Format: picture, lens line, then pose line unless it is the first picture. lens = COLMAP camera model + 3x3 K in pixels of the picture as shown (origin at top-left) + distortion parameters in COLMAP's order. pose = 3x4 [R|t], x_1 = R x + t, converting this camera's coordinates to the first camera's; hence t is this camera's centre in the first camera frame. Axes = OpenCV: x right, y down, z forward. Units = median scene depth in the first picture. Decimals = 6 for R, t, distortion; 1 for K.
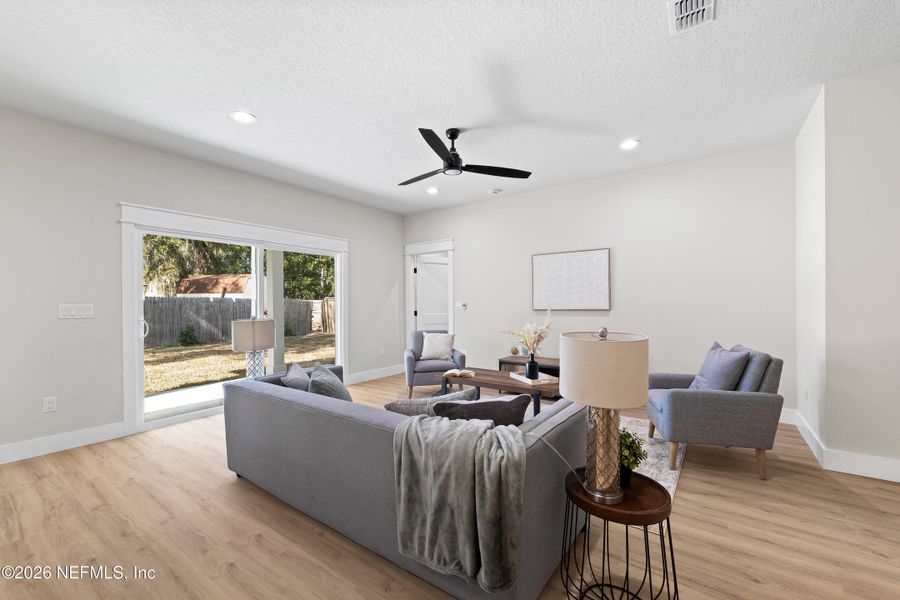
lens RADIAL K [[367.5, 0, 445.8], [0, 367.5, 304.8], [0, 0, 1]] dist [-0.002278, 0.000524]
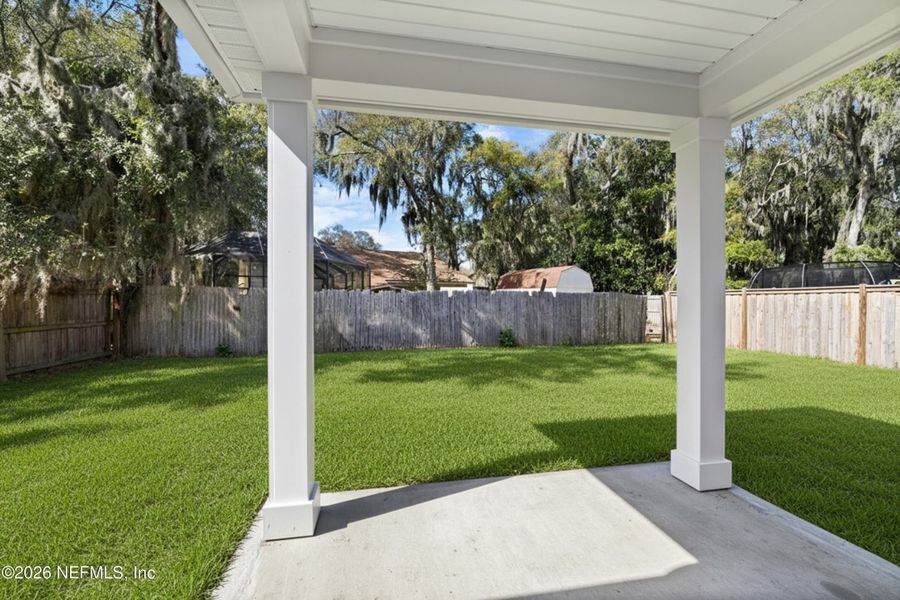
lens RADIAL K [[367.5, 0, 455.7], [0, 367.5, 299.2], [0, 0, 1]] dist [-0.002278, 0.000524]
pose [[0.737707, 0.014324, -0.674969, -0.563674], [-0.013162, 0.999890, 0.006835, -0.019022], [0.674993, 0.003842, 0.737815, 0.740115]]
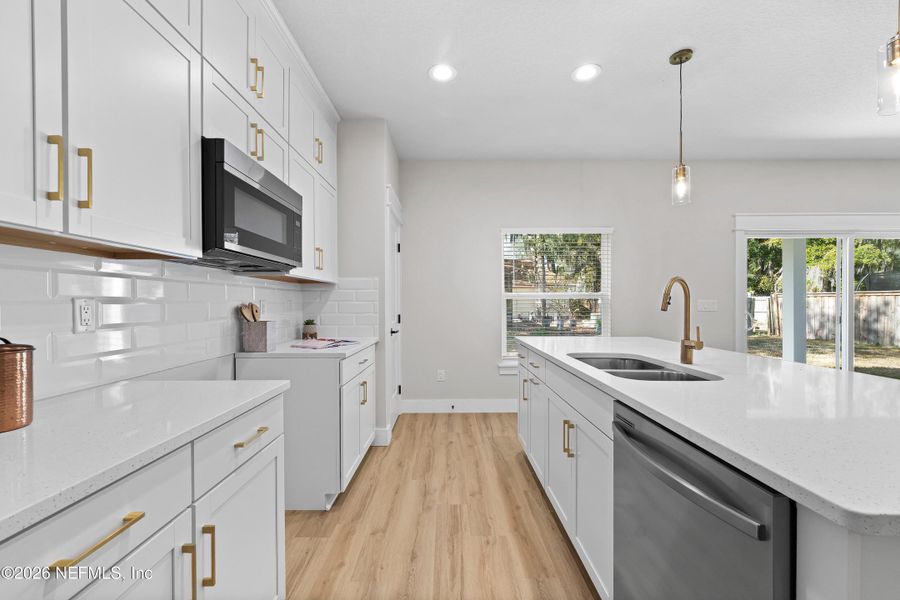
lens RADIAL K [[367.5, 0, 453.7], [0, 367.5, 301.6], [0, 0, 1]] dist [-0.002278, 0.000524]
pose [[0.592967, 0.006717, -0.805199, -0.332124], [-0.007401, 0.999968, 0.002892, 0.004399], [0.805193, 0.004244, 0.592998, -0.300072]]
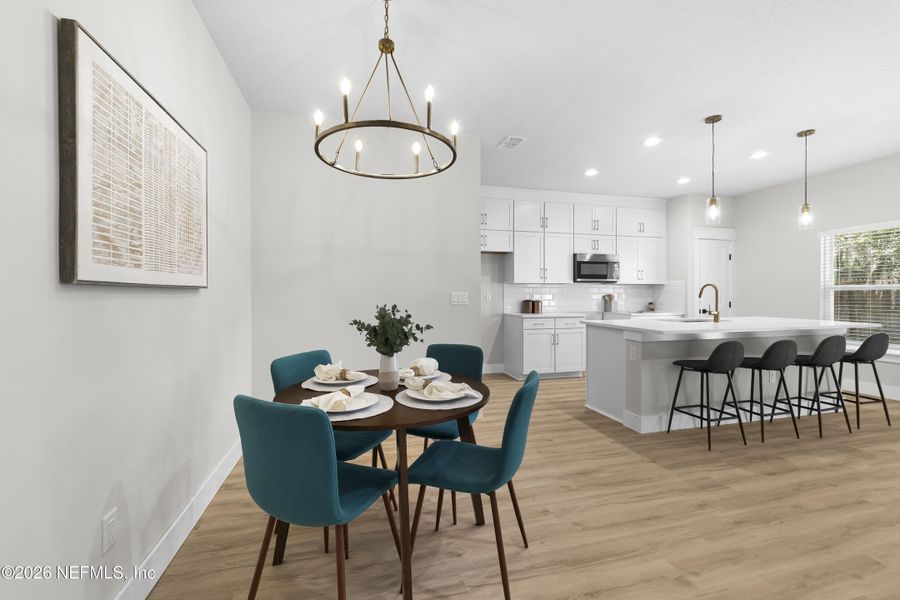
lens RADIAL K [[367.5, 0, 442.1], [0, 367.5, 297.5], [0, 0, 1]] dist [-0.002278, 0.000524]
pose [[-0.640086, 0.017508, -0.768104, 0.459618], [0.004326, 0.999807, 0.019185, -0.005284], [0.768291, 0.008957, -0.640038, 0.121073]]
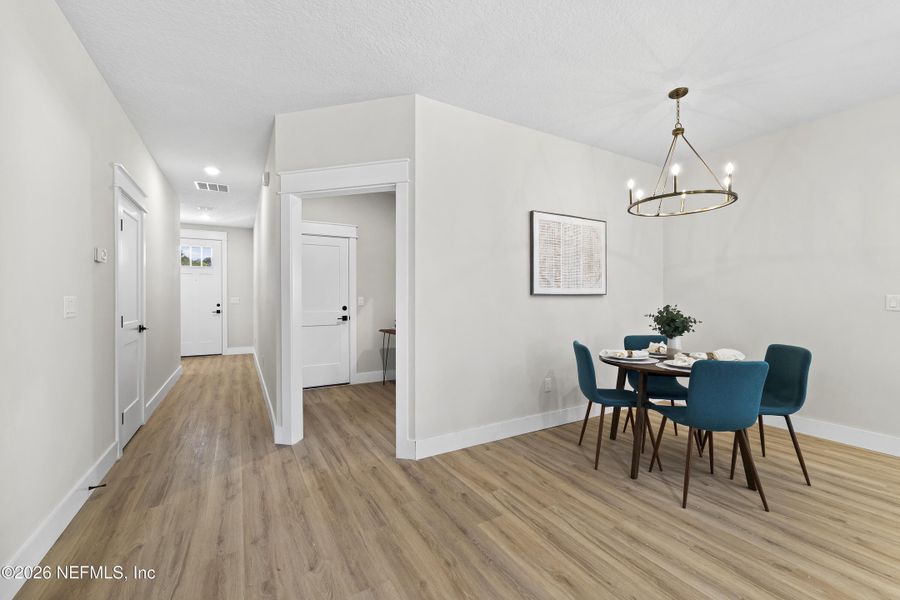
lens RADIAL K [[367.5, 0, 452.3], [0, 367.5, 297.1], [0, 0, 1]] dist [-0.002278, 0.000524]
pose [[-0.913243, 0.014922, 0.407142, 0.297476], [0.015748, 0.999875, -0.001324, -0.007518], [-0.407111, 0.005202, -0.913364, 0.480719]]
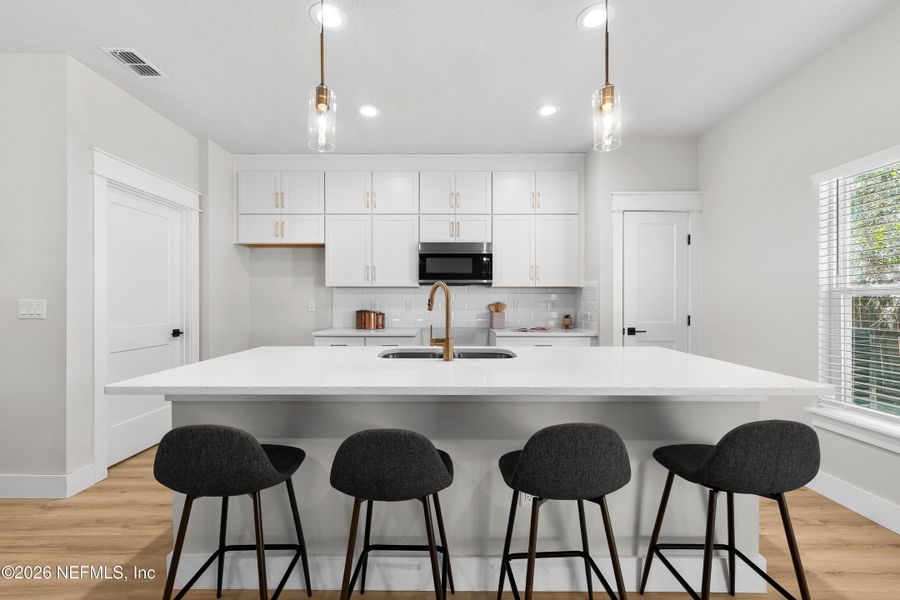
lens RADIAL K [[367.5, 0, 442.4], [0, 367.5, 302.9], [0, 0, 1]] dist [-0.002278, 0.000524]
pose [[-0.807361, 0.010798, -0.589959, -0.249660], [0.004252, 0.999913, 0.012483, 0.000019], [0.590043, 0.007570, -0.807336, 0.364056]]
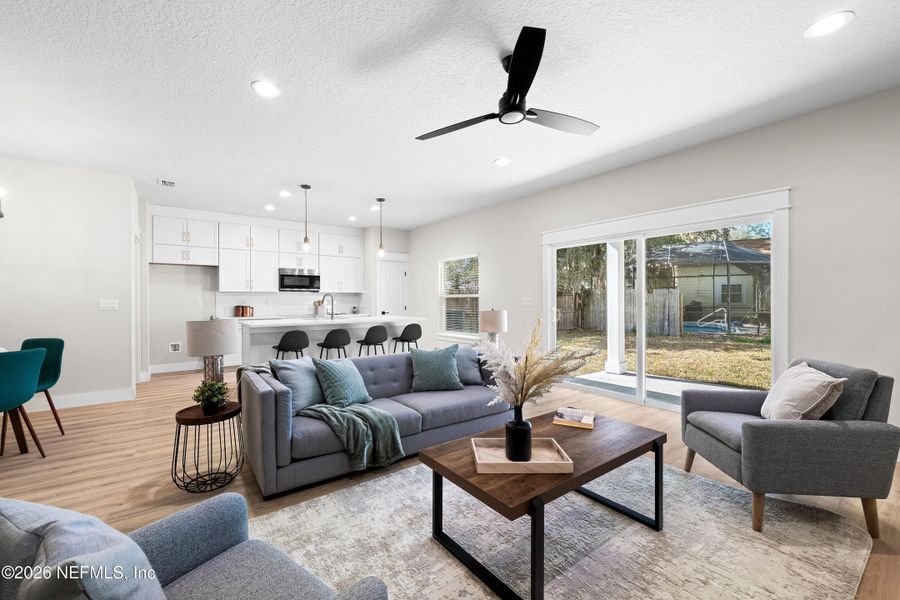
lens RADIAL K [[367.5, 0, 431.1], [0, 367.5, 300.9], [0, 0, 1]] dist [-0.002278, 0.000524]
pose [[-0.310574, 0.012896, -0.950462, 0.492853], [0.003286, 0.999917, 0.012493, -0.007381], [0.950544, 0.000757, -0.310590, 0.700307]]
